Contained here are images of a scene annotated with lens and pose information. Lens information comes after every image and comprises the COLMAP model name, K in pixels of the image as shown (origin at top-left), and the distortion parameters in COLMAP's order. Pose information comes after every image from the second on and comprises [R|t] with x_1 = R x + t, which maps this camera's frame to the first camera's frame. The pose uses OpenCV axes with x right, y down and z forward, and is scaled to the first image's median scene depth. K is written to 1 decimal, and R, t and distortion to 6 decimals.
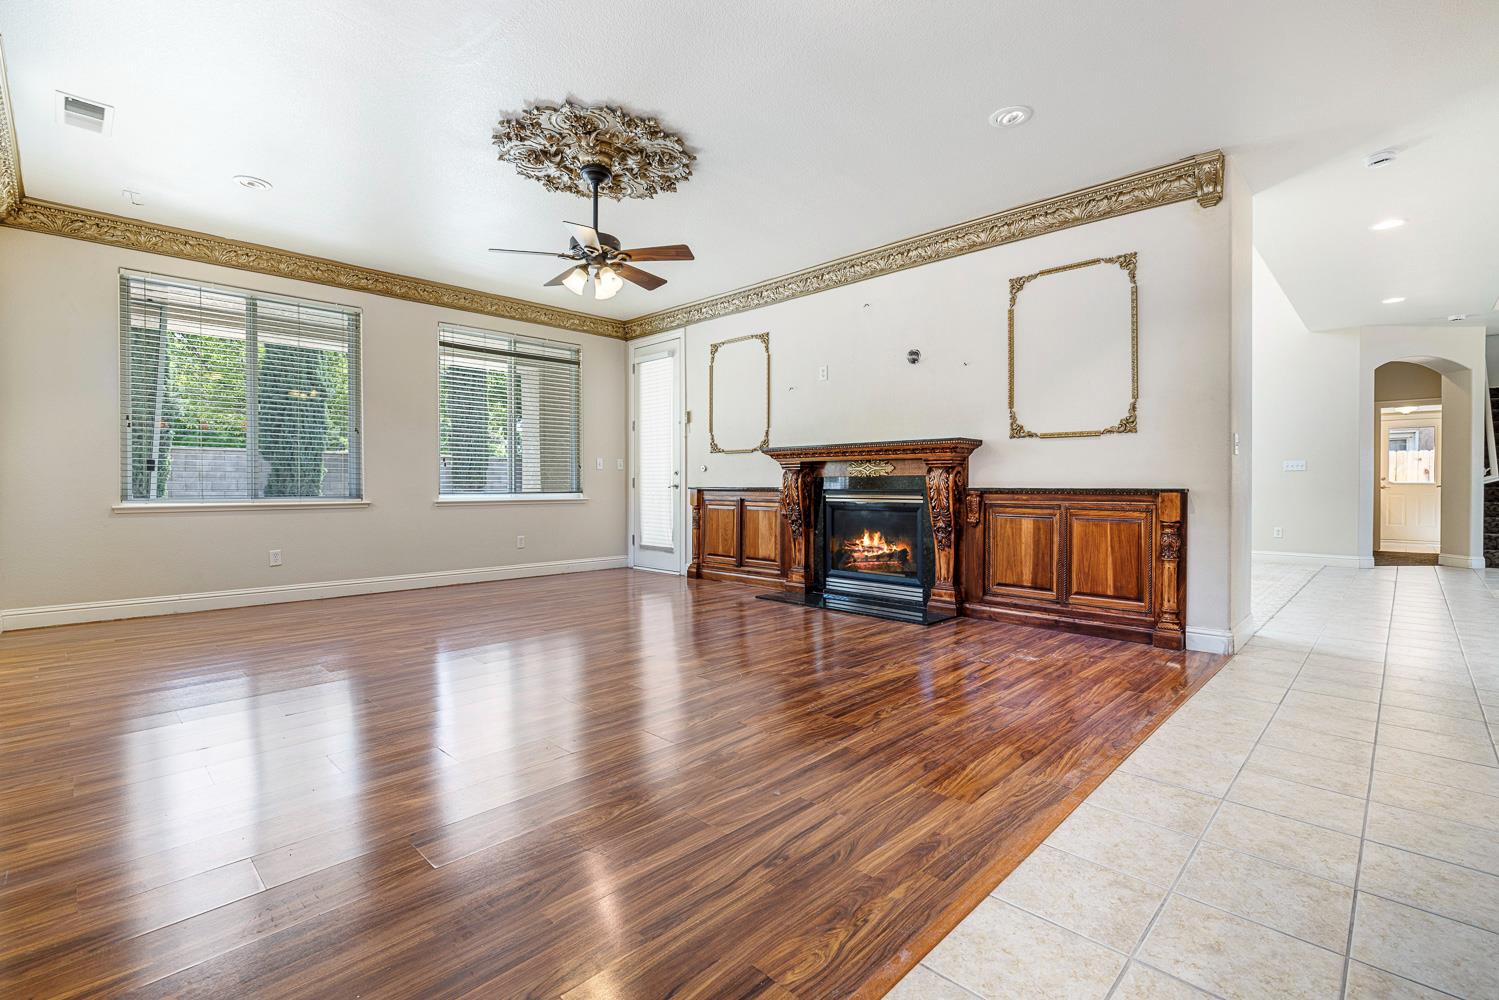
lens RADIAL K [[672.9, 0, 751.9], [0, 672.9, 492.0], [0, 0, 1]] dist [-0.020892, 0.010918]
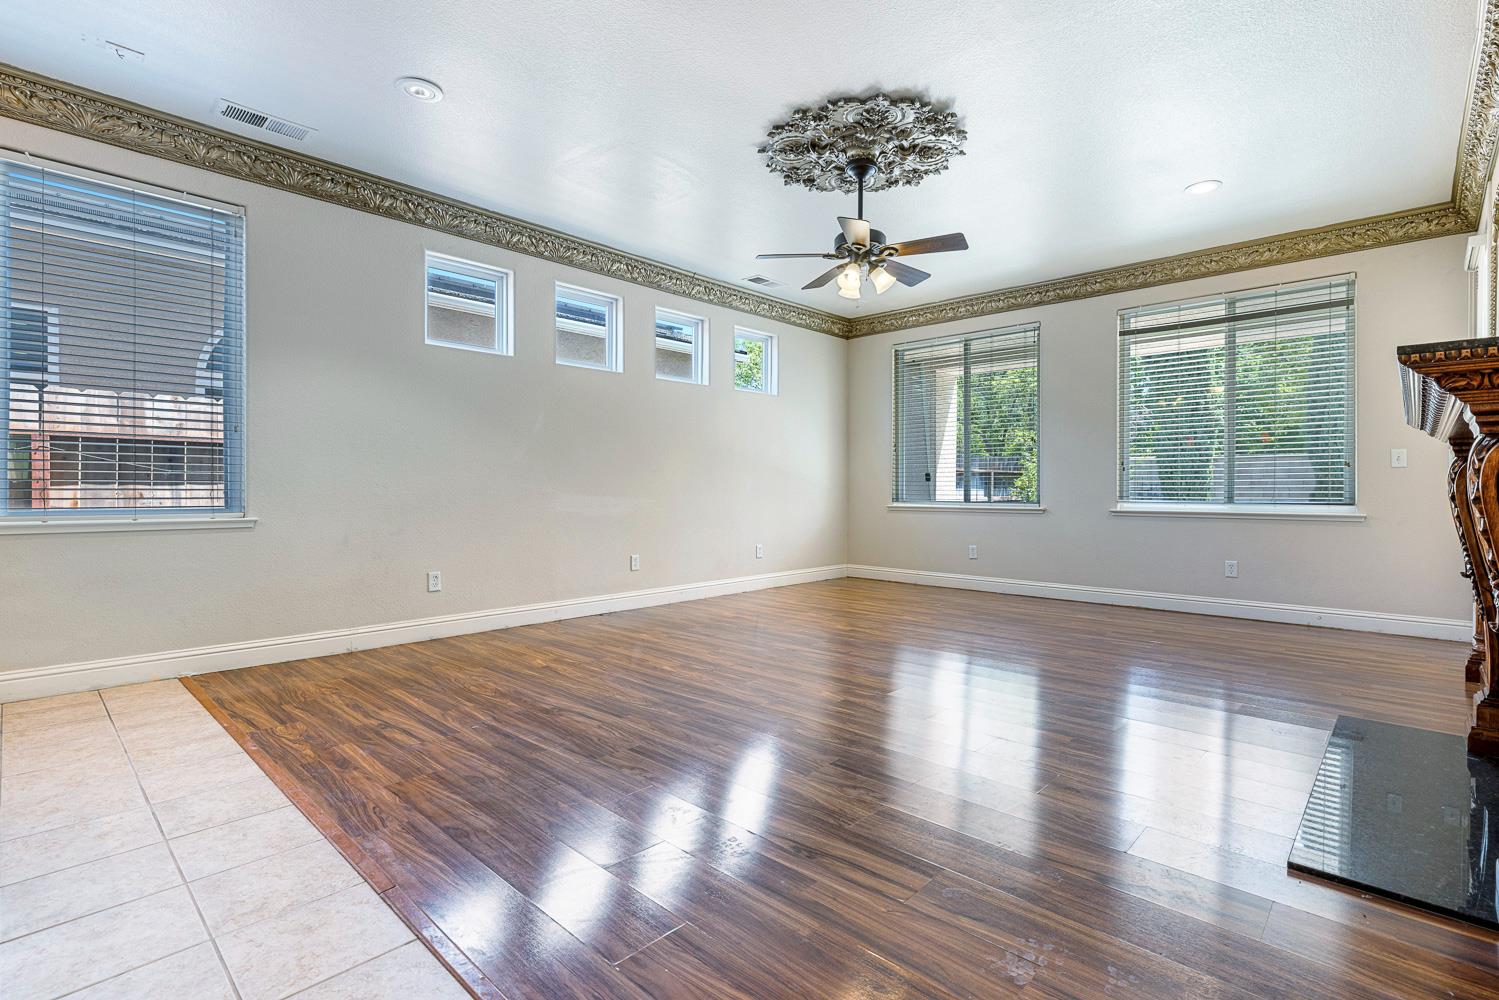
lens RADIAL K [[706.9, 0, 754.1], [0, 706.9, 496.2], [0, 0, 1]] dist [-0.003402, 0.000686]
pose [[0.021951, 0.008543, -0.999723, 1.216207], [-0.014146, 0.999866, 0.008233, -0.016371], [0.999659, 0.013961, 0.022069, 1.290360]]
